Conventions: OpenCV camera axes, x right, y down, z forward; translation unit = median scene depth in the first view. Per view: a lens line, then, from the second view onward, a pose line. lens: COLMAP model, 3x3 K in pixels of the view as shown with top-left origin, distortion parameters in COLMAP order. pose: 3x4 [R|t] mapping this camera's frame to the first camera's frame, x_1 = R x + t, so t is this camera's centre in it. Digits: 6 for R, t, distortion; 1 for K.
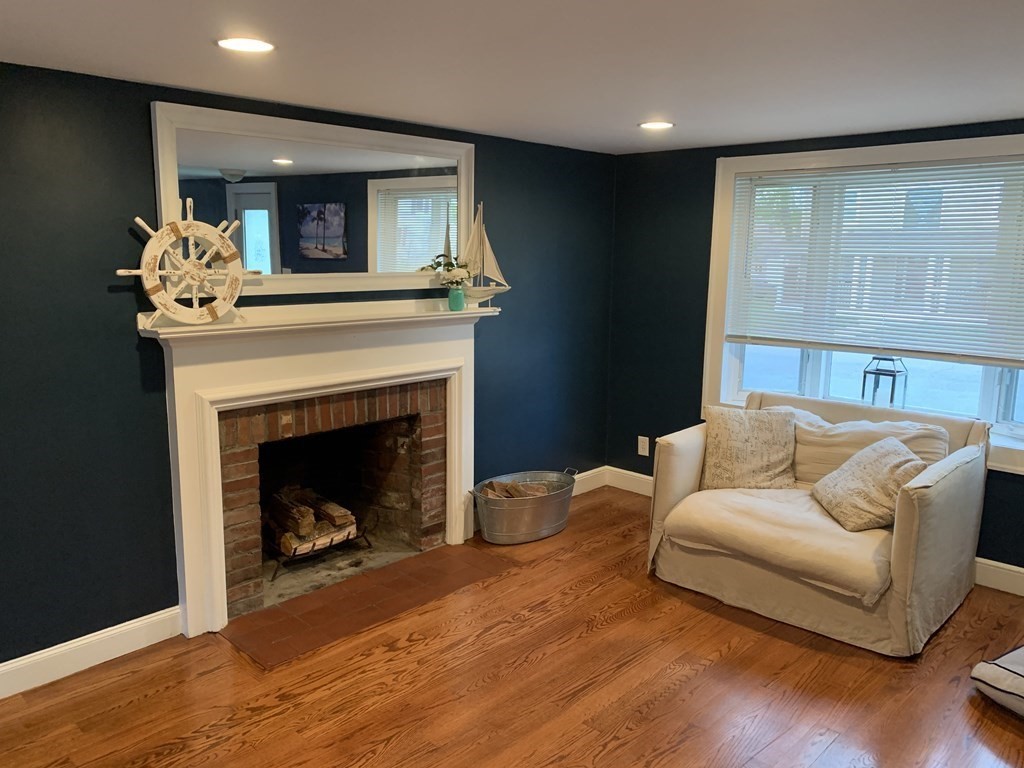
lens RADIAL K [[797.7, 0, 512.0], [0, 797.7, 384.0], [0, 0, 1]] dist [0.155012, -0.274930]
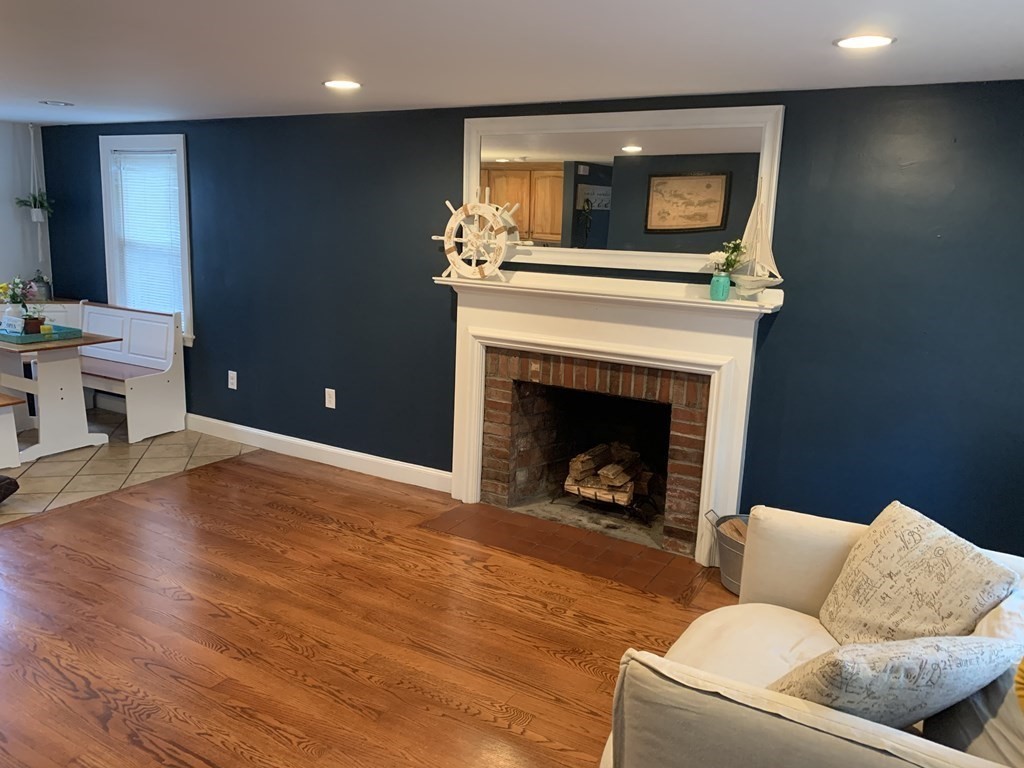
lens RADIAL K [[797.7, 0, 512.0], [0, 797.7, 384.0], [0, 0, 1]] dist [0.155012, -0.274930]
pose [[0.211020, 0.192328, -0.958374, 0.881958], [-0.201637, 0.967930, 0.149848, -0.106165], [0.956459, 0.161623, 0.243033, 0.687254]]
